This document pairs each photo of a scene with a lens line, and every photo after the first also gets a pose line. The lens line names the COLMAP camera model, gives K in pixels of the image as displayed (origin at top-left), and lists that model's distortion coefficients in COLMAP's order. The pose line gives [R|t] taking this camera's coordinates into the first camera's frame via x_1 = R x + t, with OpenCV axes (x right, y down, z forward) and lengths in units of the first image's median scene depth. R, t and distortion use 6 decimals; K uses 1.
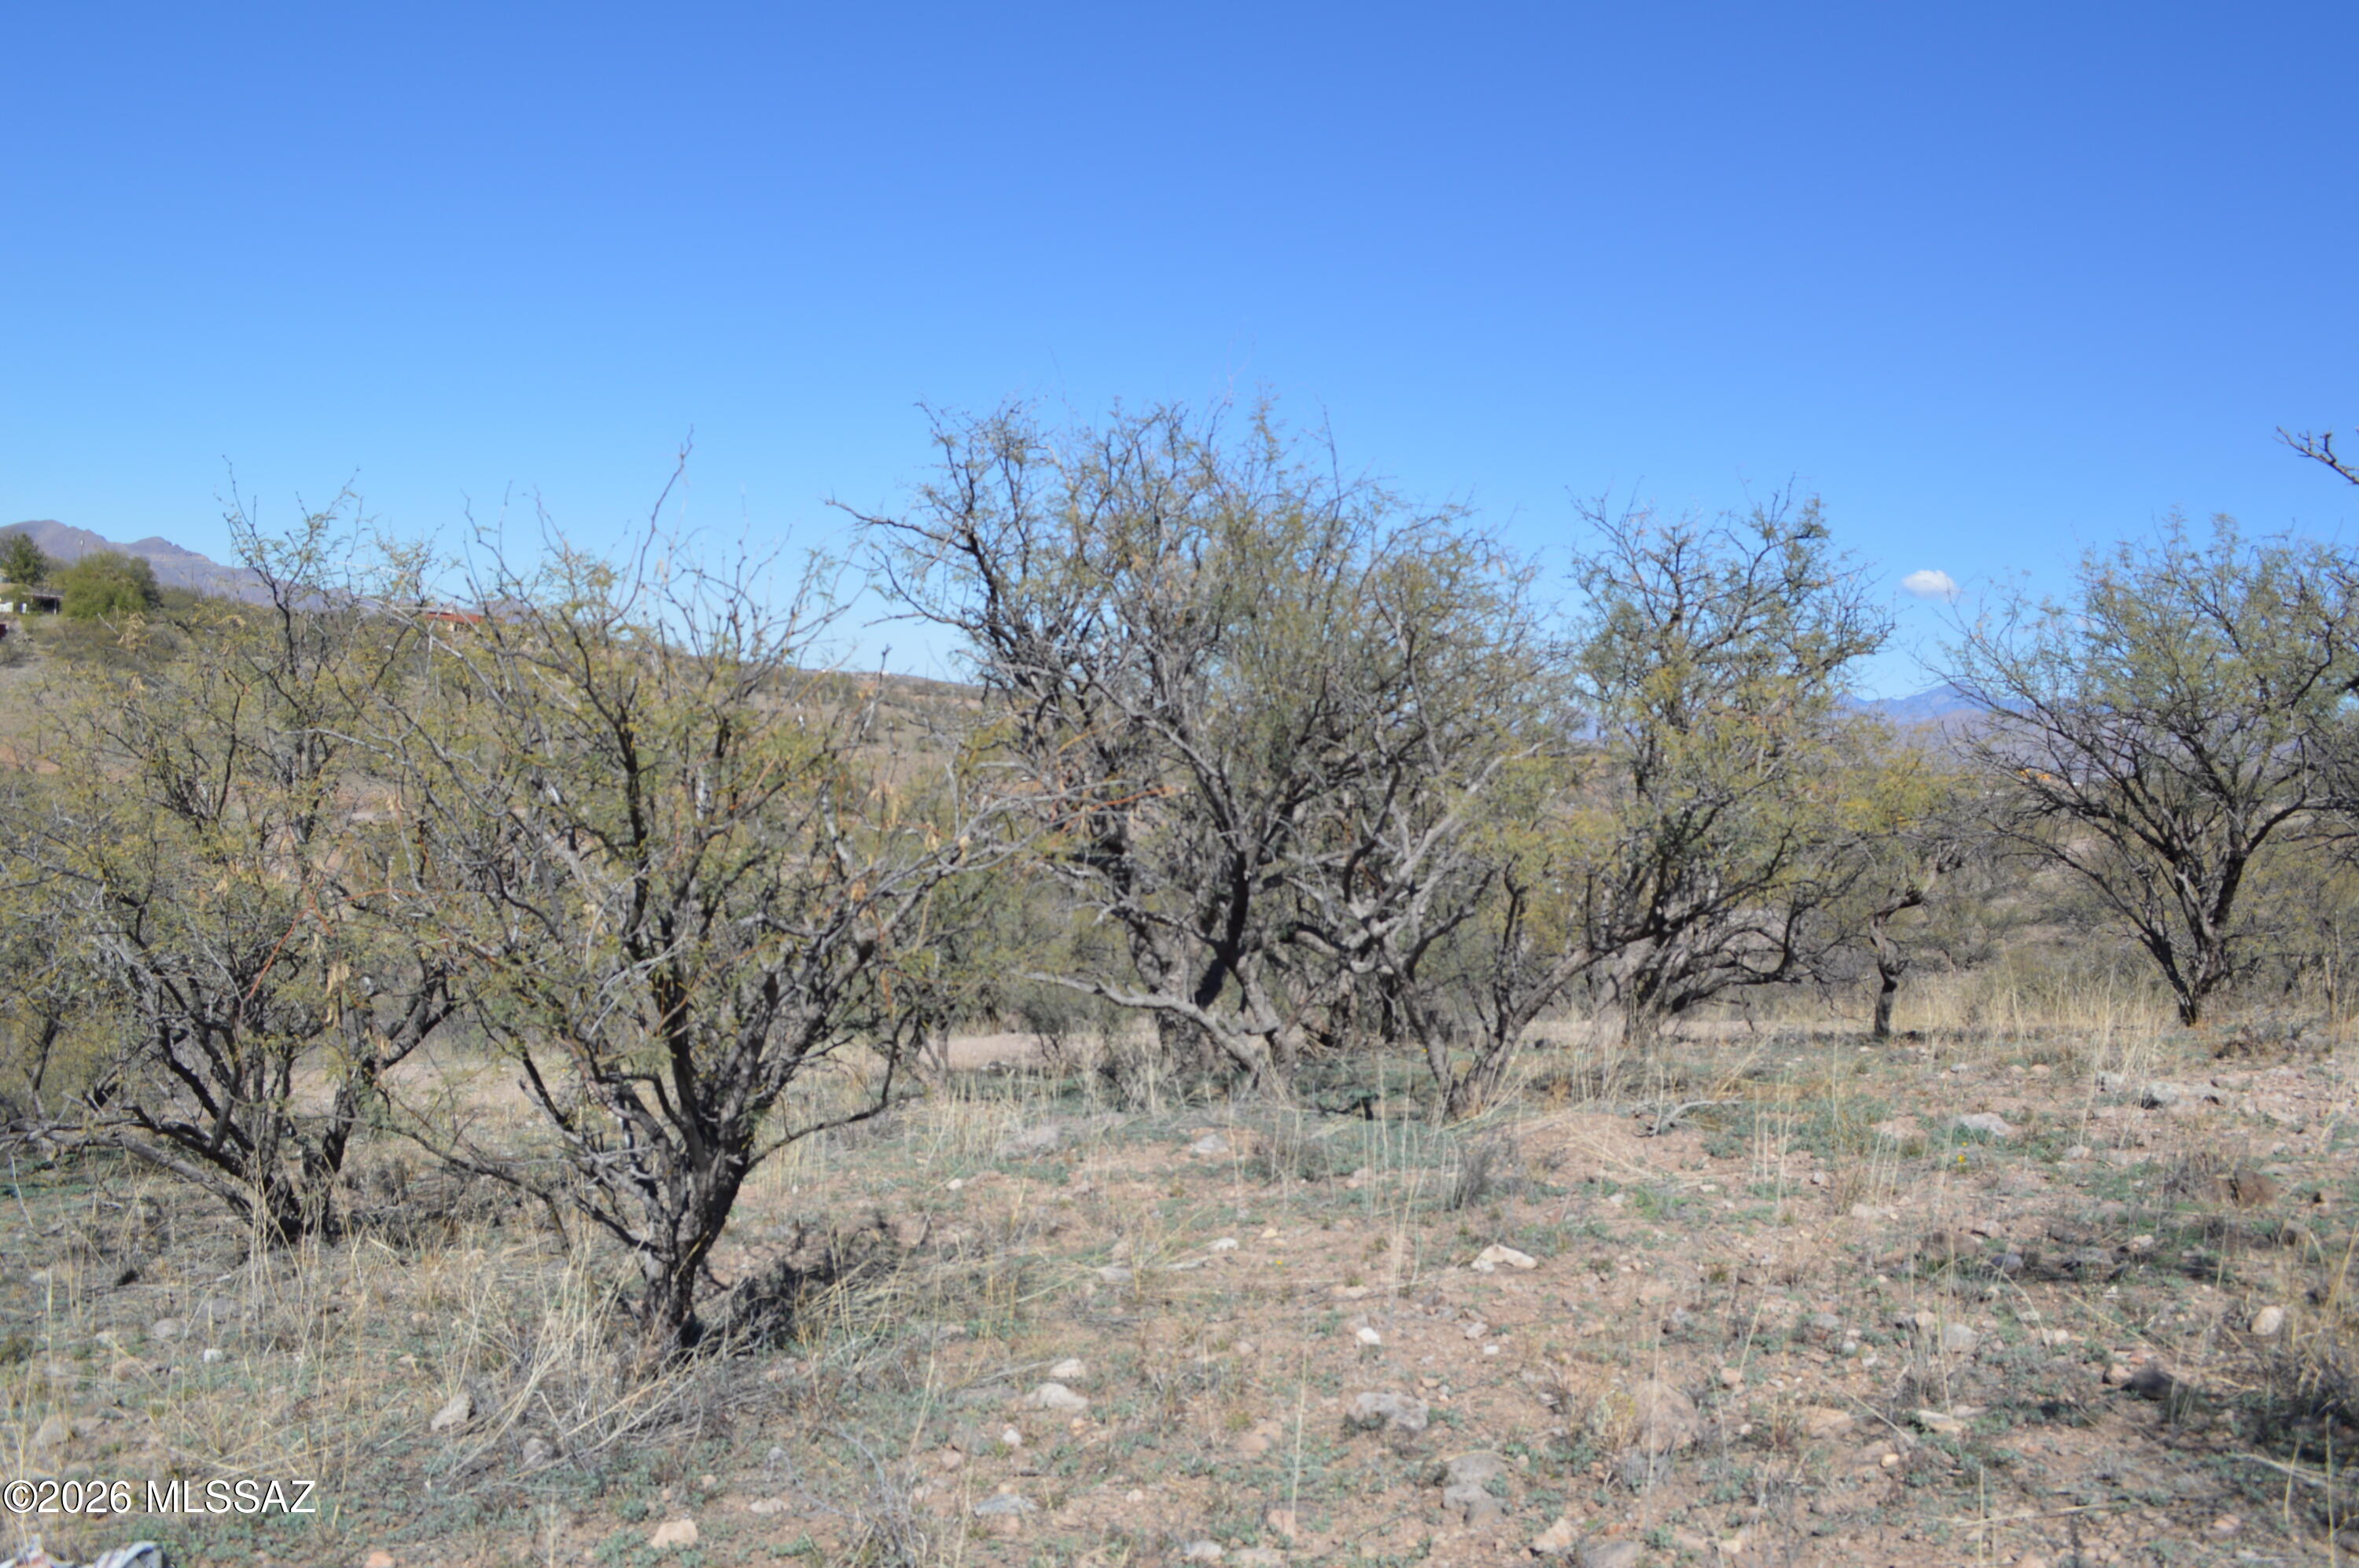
lens RADIAL K [[1904.9, 0, 1179.5], [0, 1904.9, 784.0], [0, 0, 1]] dist [-0.064782, 0.000871]
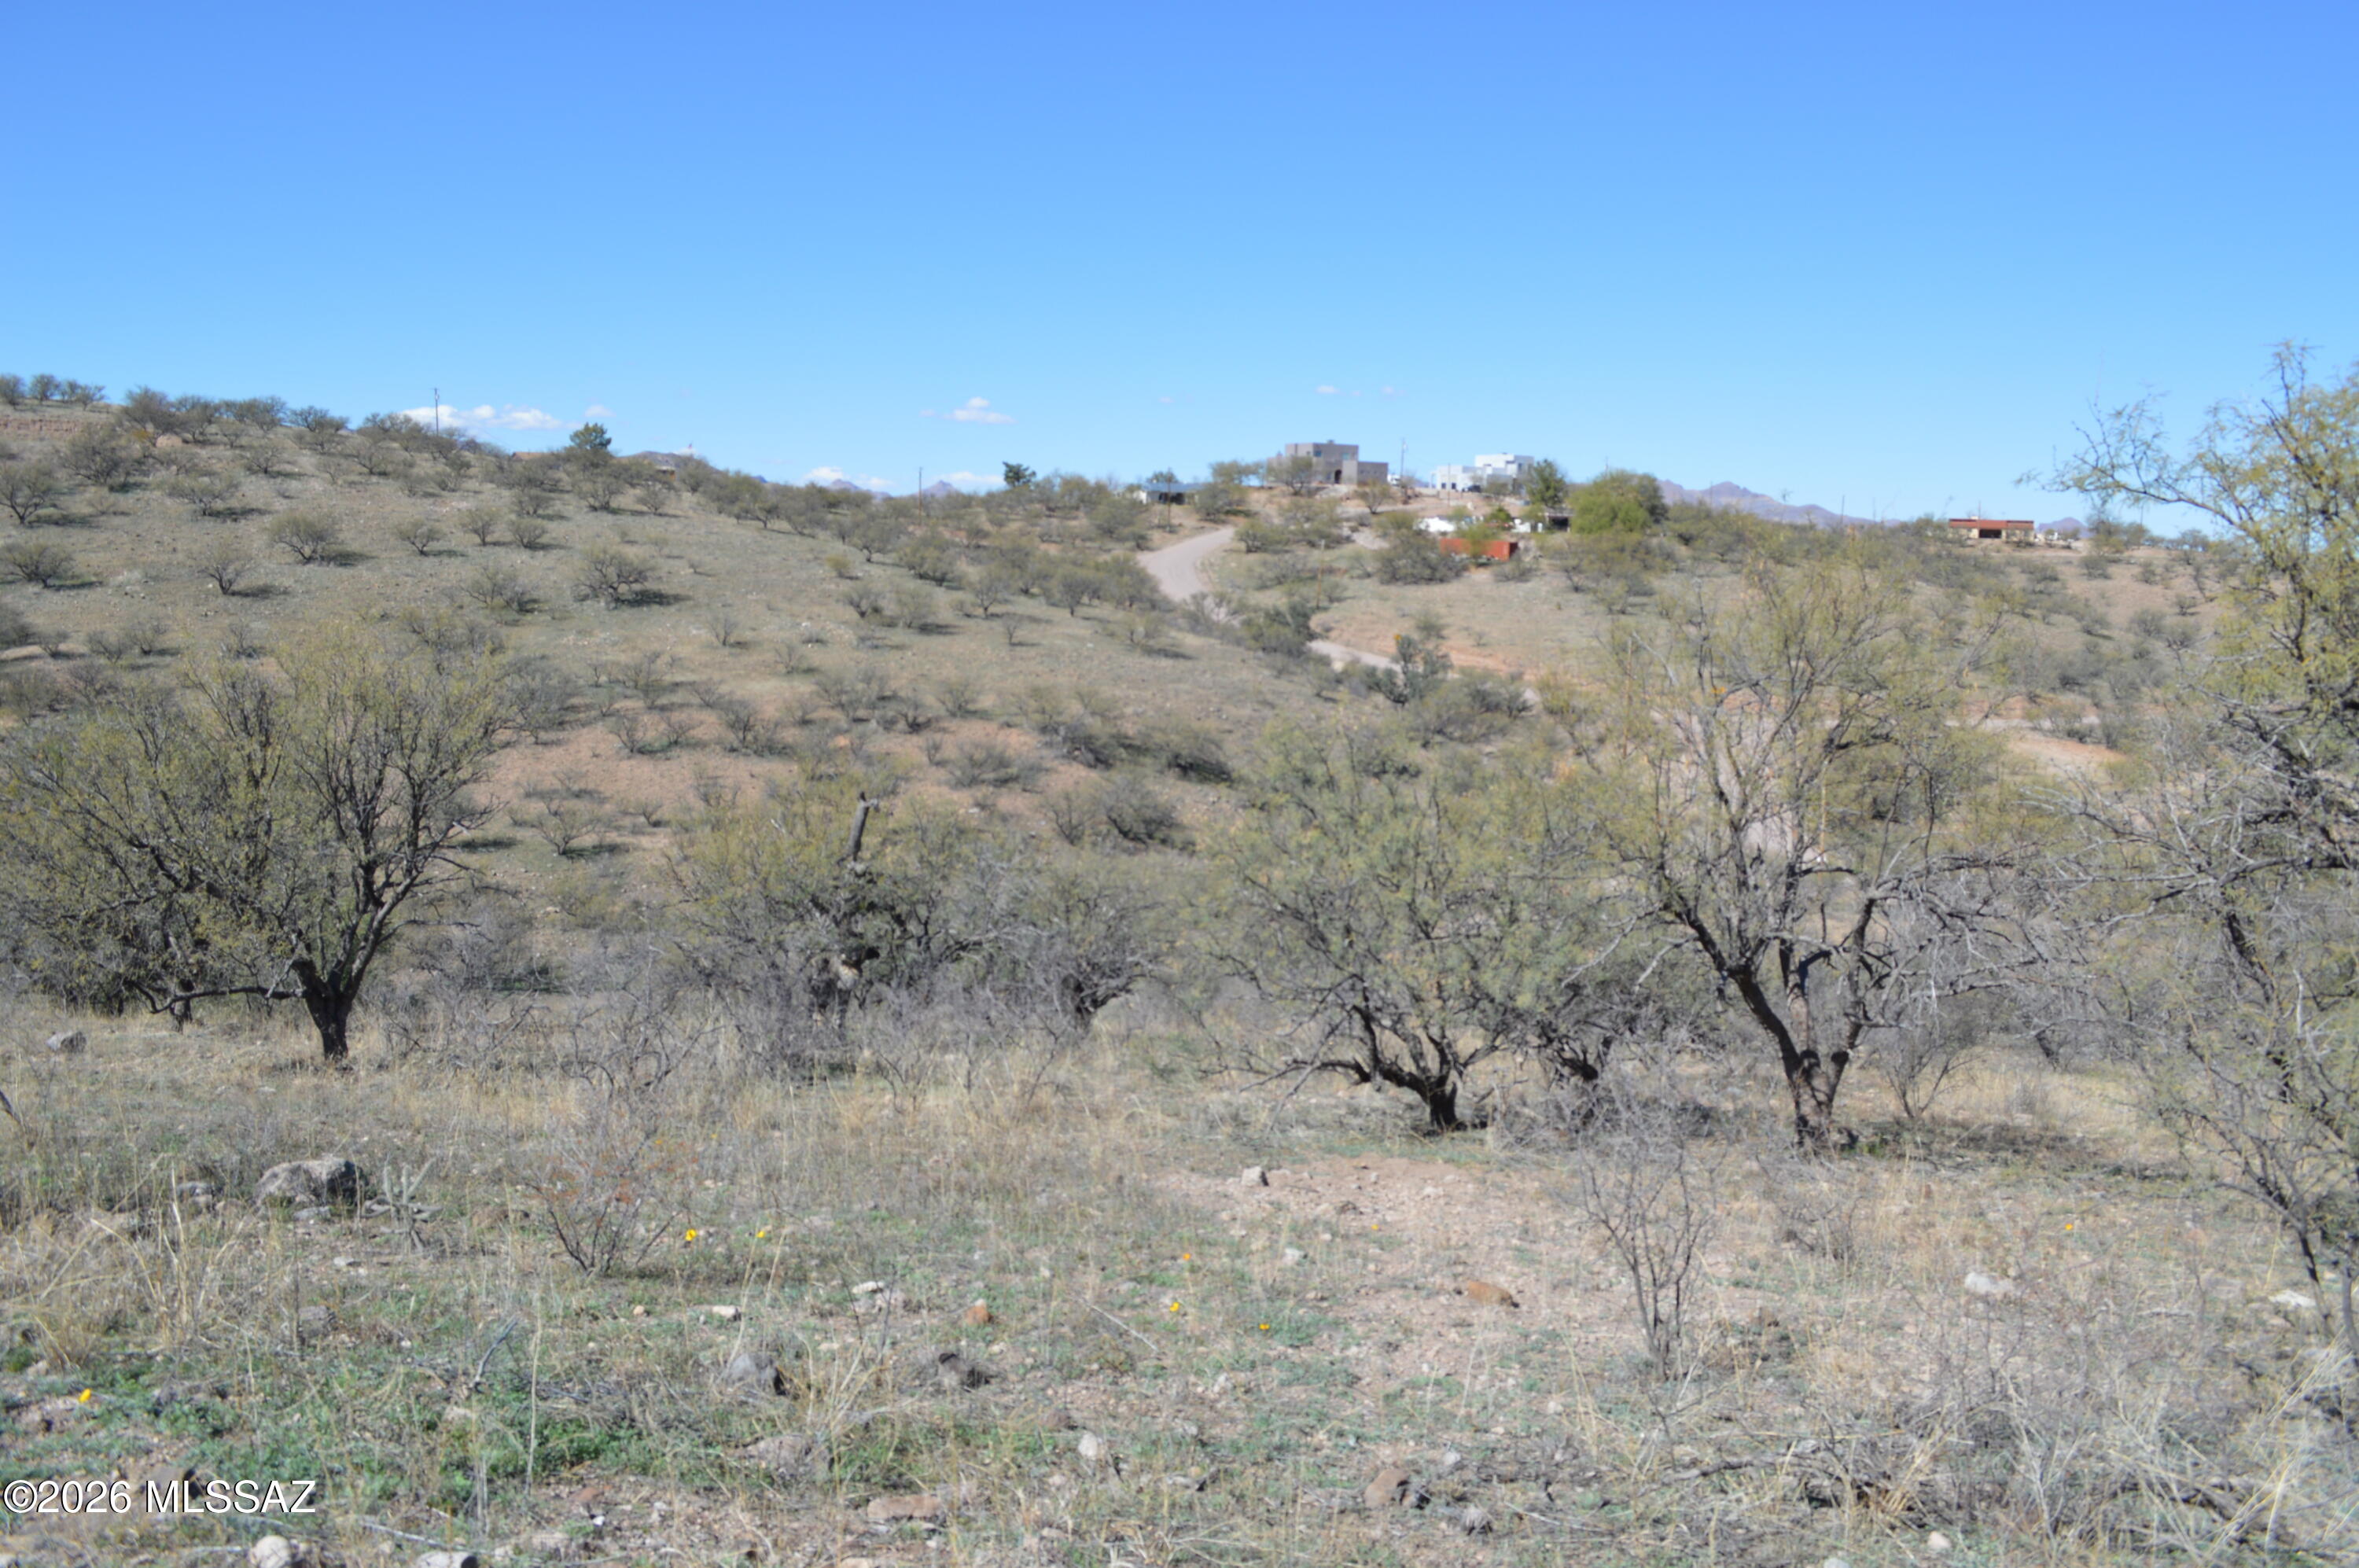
lens RADIAL K [[1904.9, 0, 1179.5], [0, 1904.9, 784.0], [0, 0, 1]] dist [-0.064782, 0.000871]
pose [[0.710689, 0.027078, -0.702985, -0.011611], [0.000201, 0.999251, 0.038692, 0.008217], [0.703507, -0.027640, 0.710151, 0.097270]]
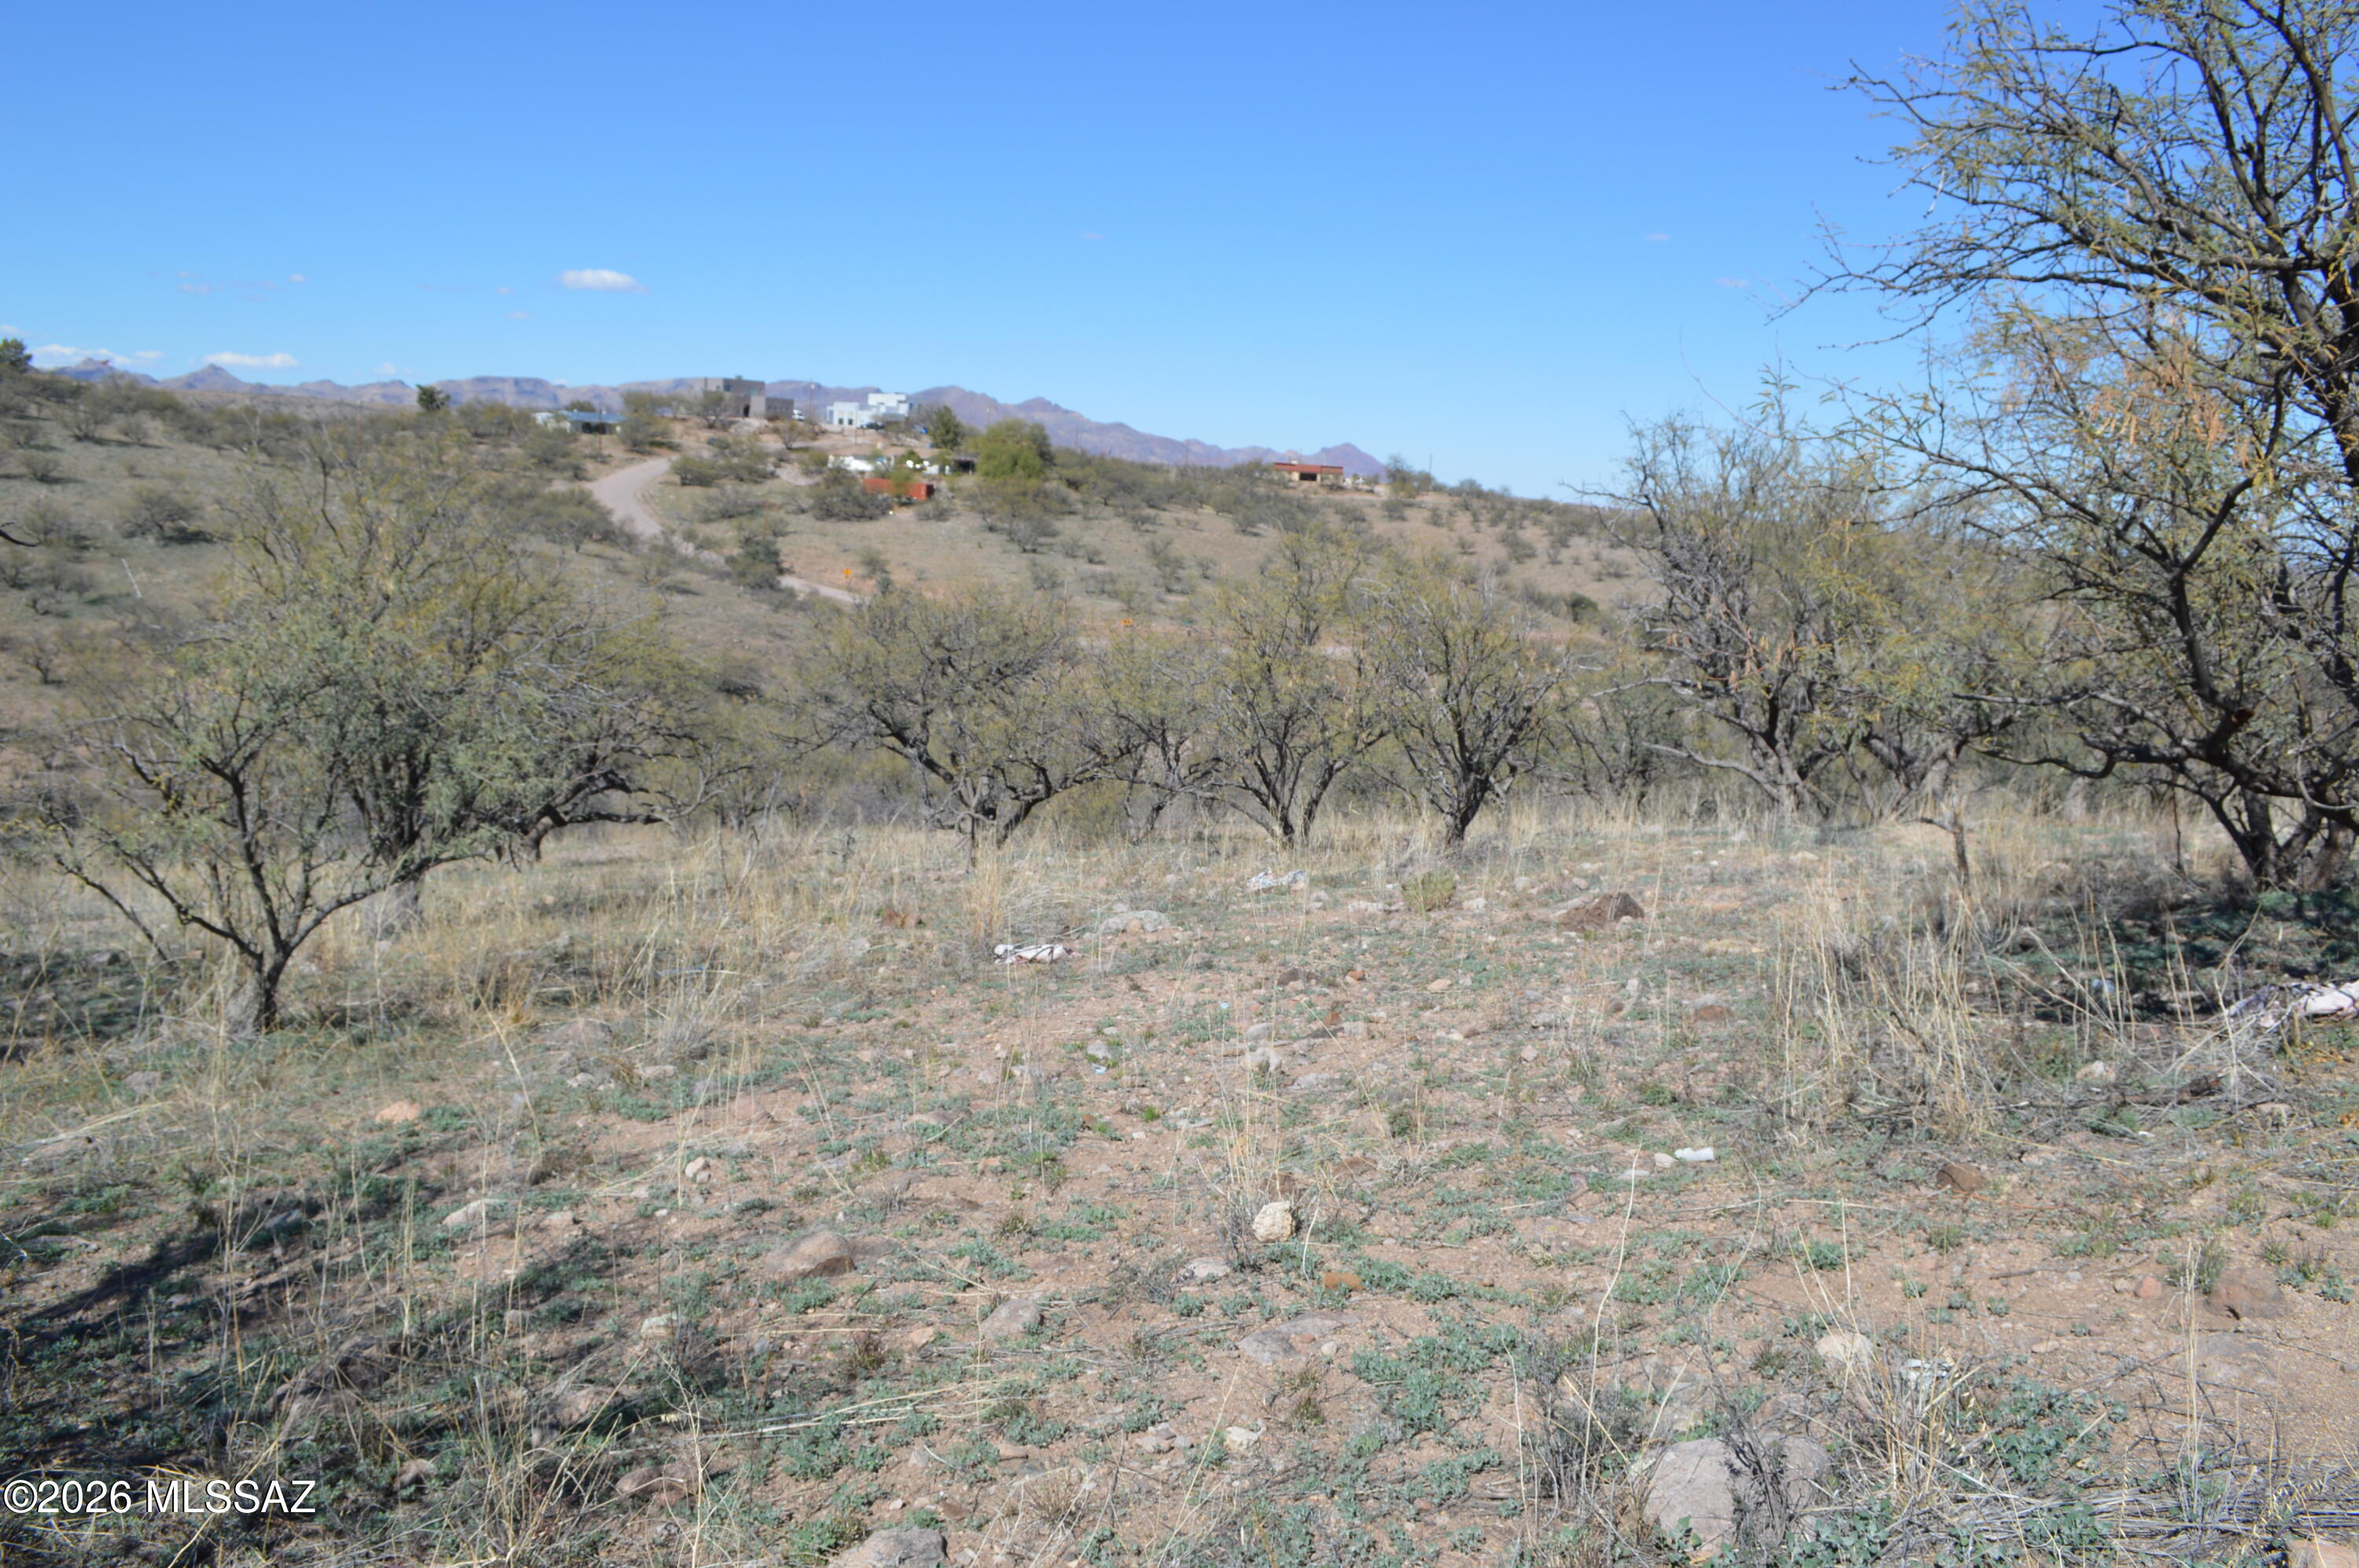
lens RADIAL K [[1904.9, 0, 1179.5], [0, 1904.9, 784.0], [0, 0, 1]] dist [-0.064782, 0.000871]
pose [[0.910863, 0.042034, -0.410563, 0.013866], [-0.007282, 0.996282, 0.085845, -0.000996], [0.412645, -0.075204, 0.907782, -0.046755]]
